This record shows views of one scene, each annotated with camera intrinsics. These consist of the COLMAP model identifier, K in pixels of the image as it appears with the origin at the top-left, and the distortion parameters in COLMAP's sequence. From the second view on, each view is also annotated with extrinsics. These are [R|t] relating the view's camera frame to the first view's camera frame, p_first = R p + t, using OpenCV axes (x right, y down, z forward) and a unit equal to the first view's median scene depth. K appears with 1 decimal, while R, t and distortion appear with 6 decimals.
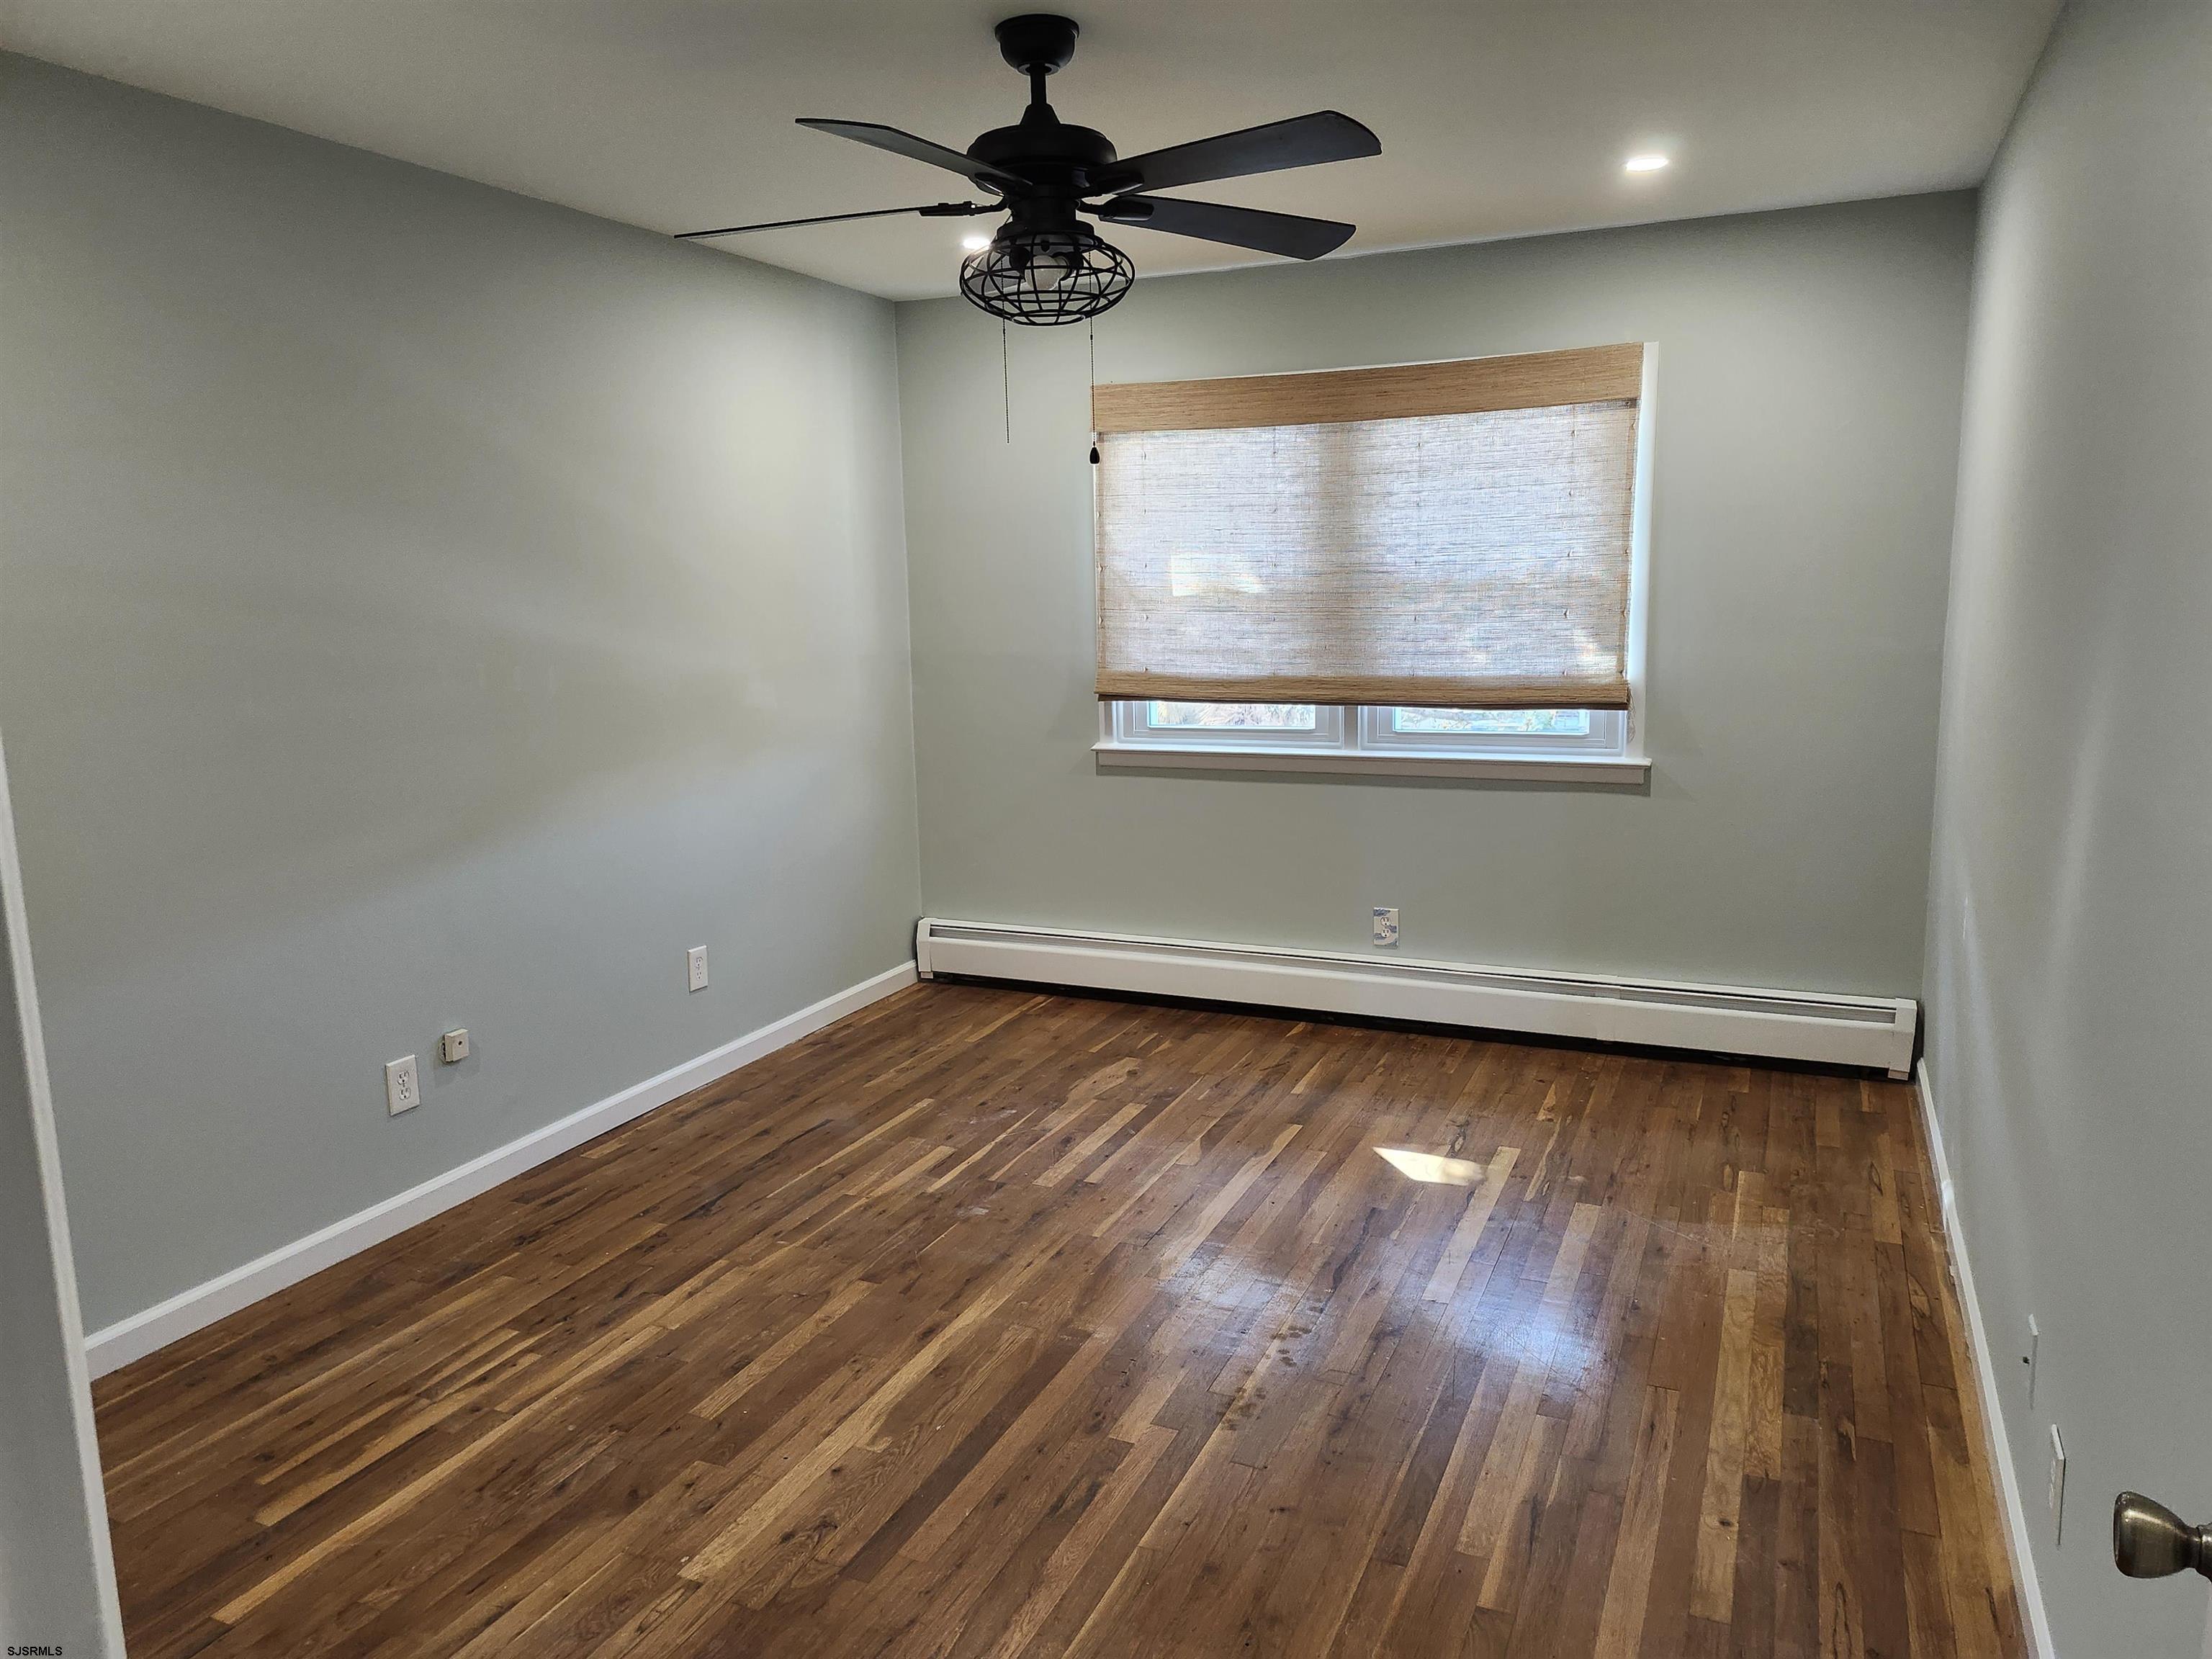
lens RADIAL K [[1530.5, 0, 1106.0], [0, 1530.5, 829.5], [0, 0, 1]] dist [0.113483, -0.163640]
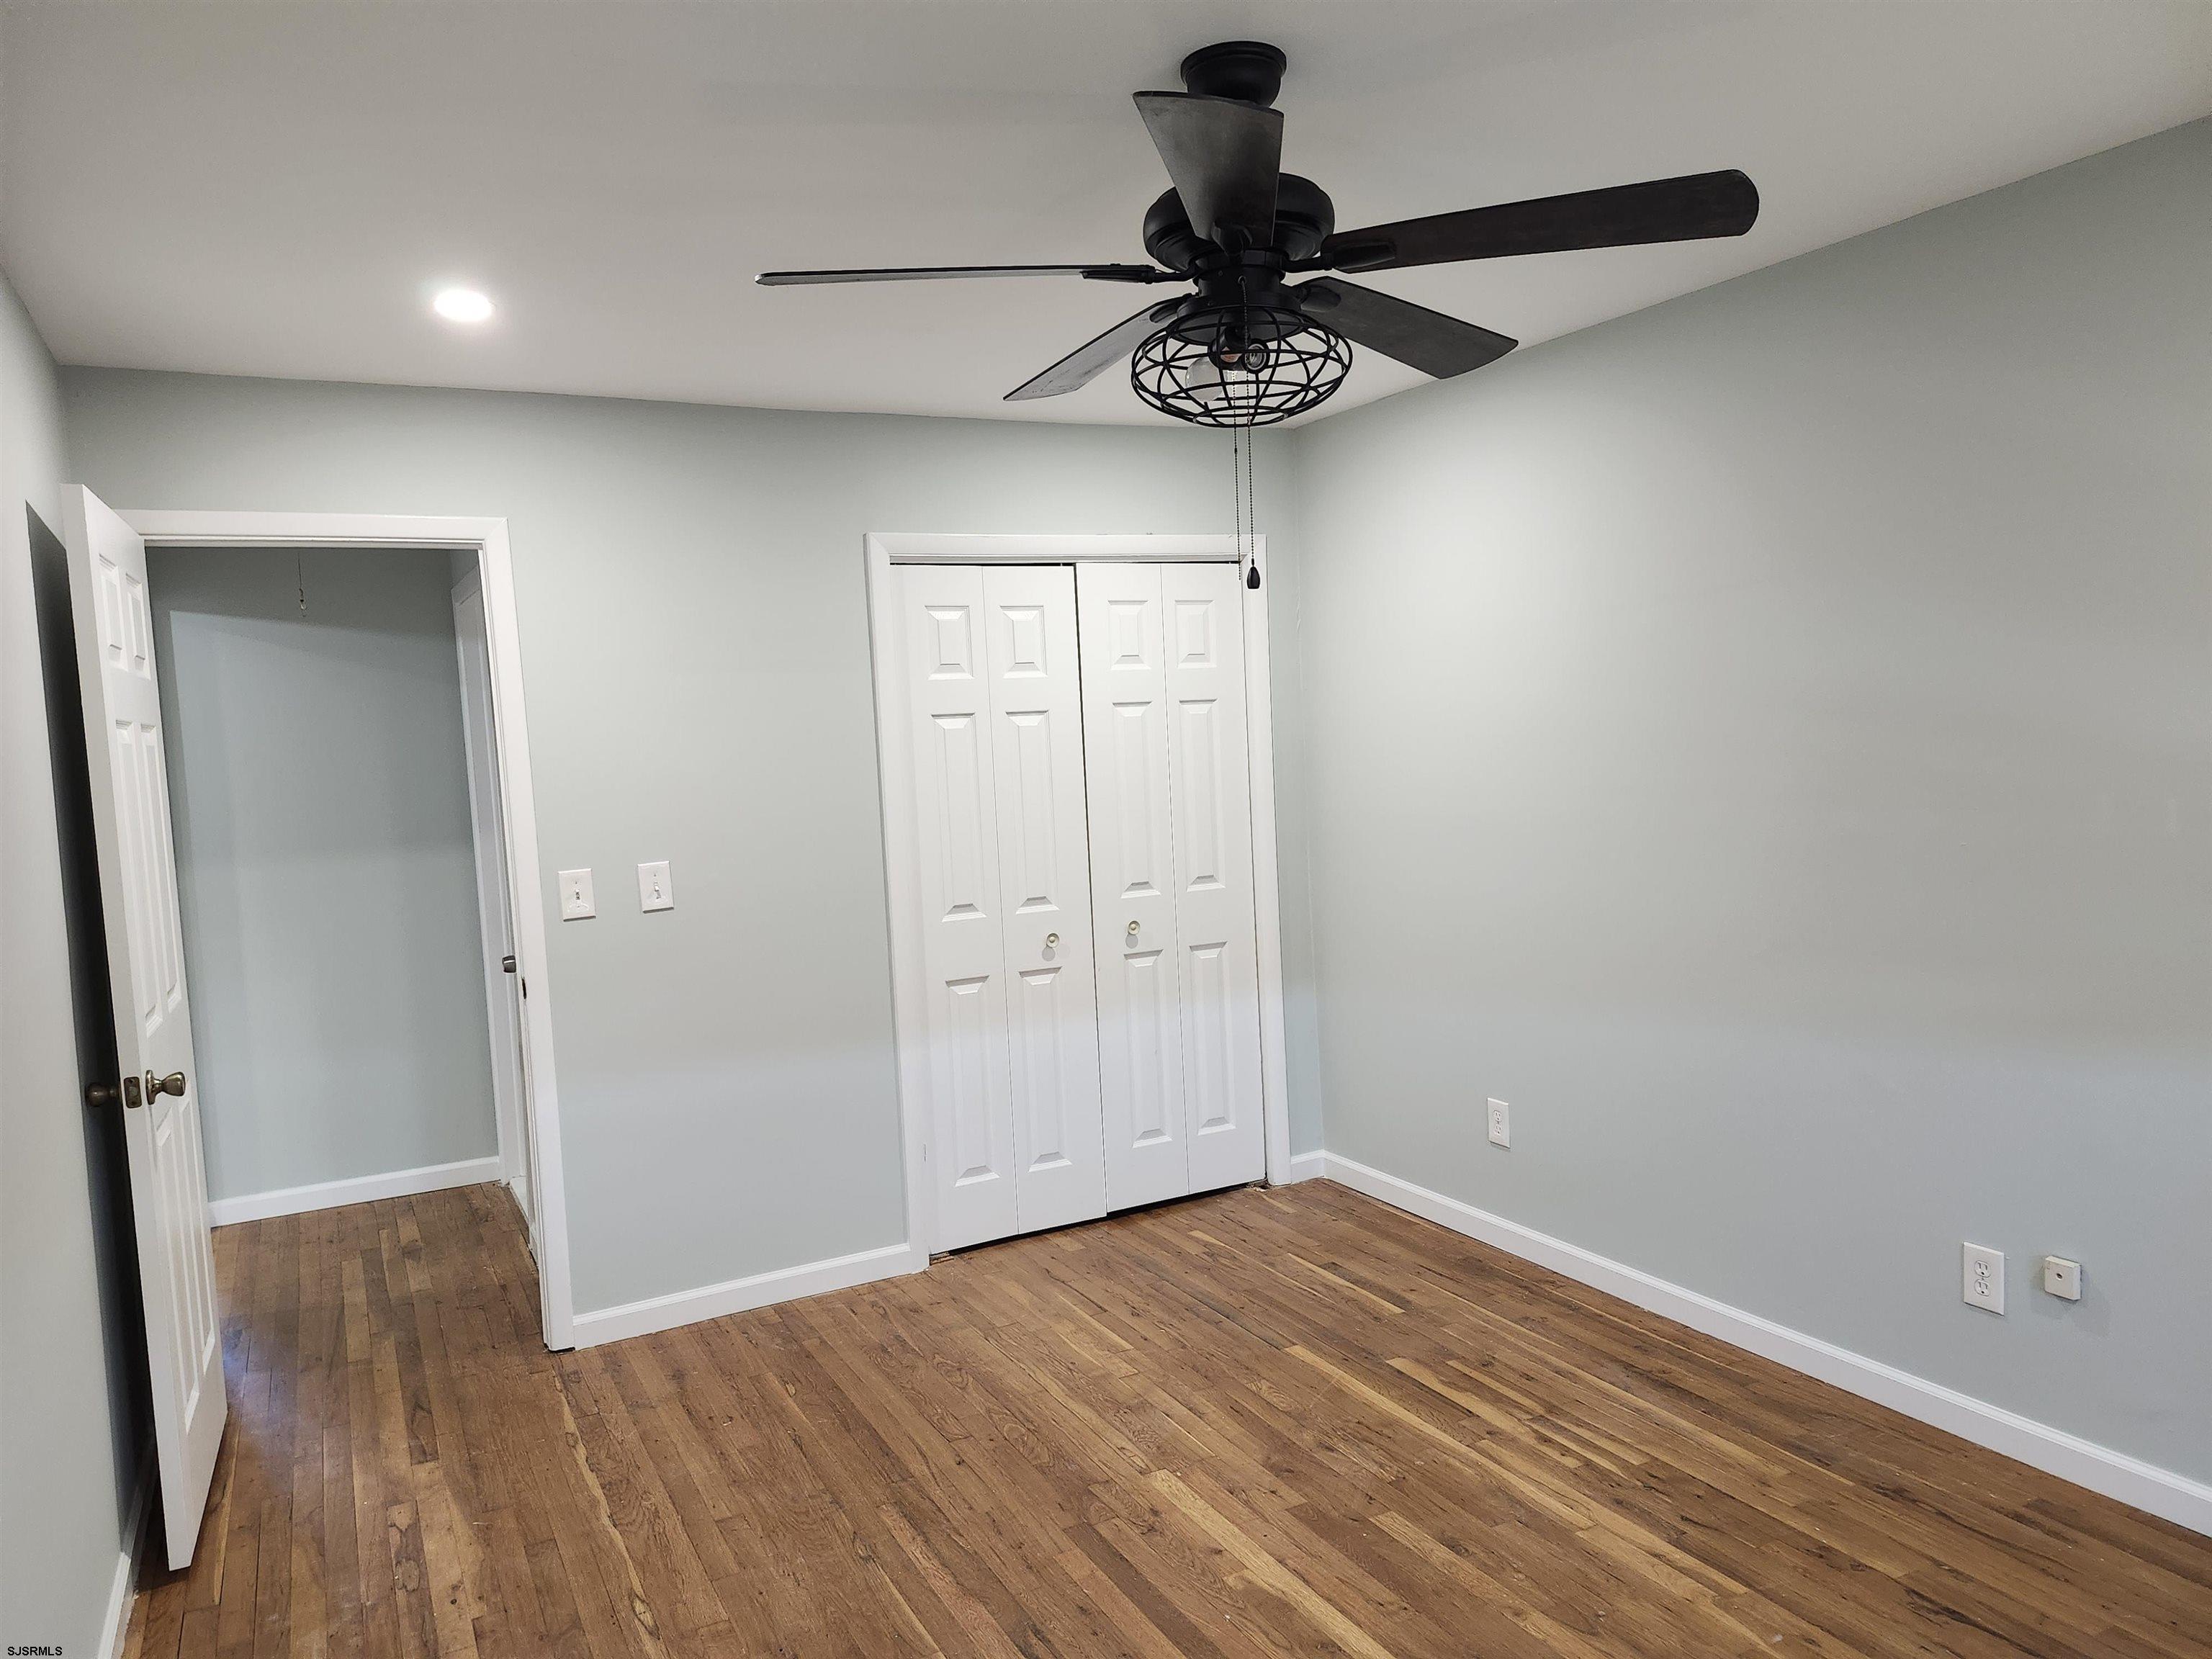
lens RADIAL K [[1539.8, 0, 1106.0], [0, 1539.8, 829.5], [0, 0, 1]] dist [0.082036, -0.088168]
pose [[-0.621074, 0.103267, -0.776919, 0.563624], [-0.069458, 0.980129, 0.185802, -0.234331], [0.780668, 0.169360, -0.601560, 1.269707]]
